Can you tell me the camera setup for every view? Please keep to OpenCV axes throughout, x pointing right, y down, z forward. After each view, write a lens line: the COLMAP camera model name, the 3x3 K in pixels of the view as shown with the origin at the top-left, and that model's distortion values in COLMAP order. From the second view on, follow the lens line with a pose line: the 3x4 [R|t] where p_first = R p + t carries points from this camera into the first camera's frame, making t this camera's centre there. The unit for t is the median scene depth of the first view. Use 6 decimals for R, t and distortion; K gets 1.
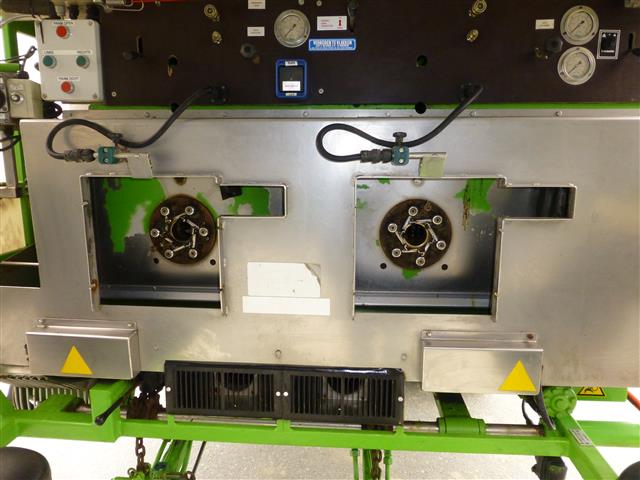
lens RADIAL K [[477.9, 0, 320.0], [0, 477.9, 240.0], [0, 0, 1]] dist [-0.008485, -0.006380]
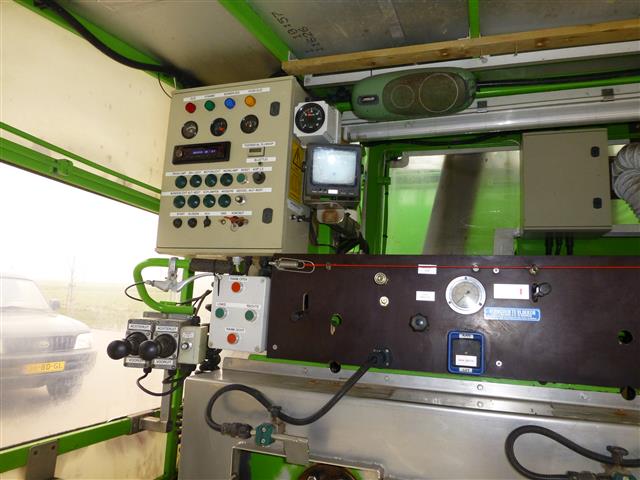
lens RADIAL K [[477.9, 0, 320.0], [0, 477.9, 240.0], [0, 0, 1]] dist [-0.008485, -0.006380]
pose [[0.965870, 0.006709, -0.258941, -0.092632], [-0.095983, 0.937770, -0.333727, -0.206559], [0.240589, 0.347191, 0.906408, 0.048268]]
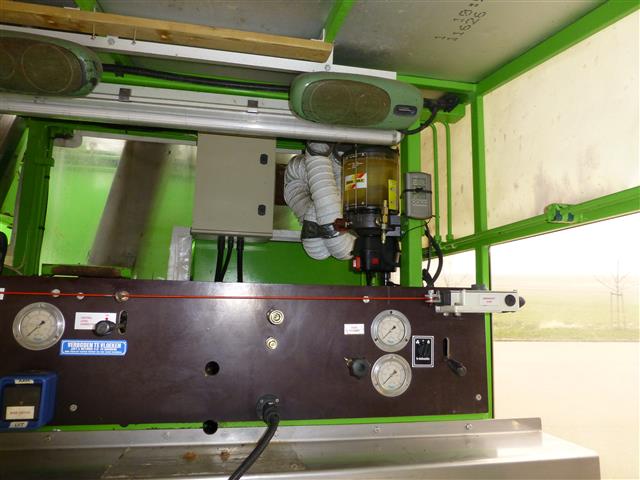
lens RADIAL K [[477.9, 0, 320.0], [0, 477.9, 240.0], [0, 0, 1]] dist [-0.008485, -0.006380]
pose [[0.966339, 0.056511, 0.250989, 0.176590], [0.025415, 0.949838, -0.311708, -0.328982], [-0.256014, 0.307595, 0.916429, 0.153225]]
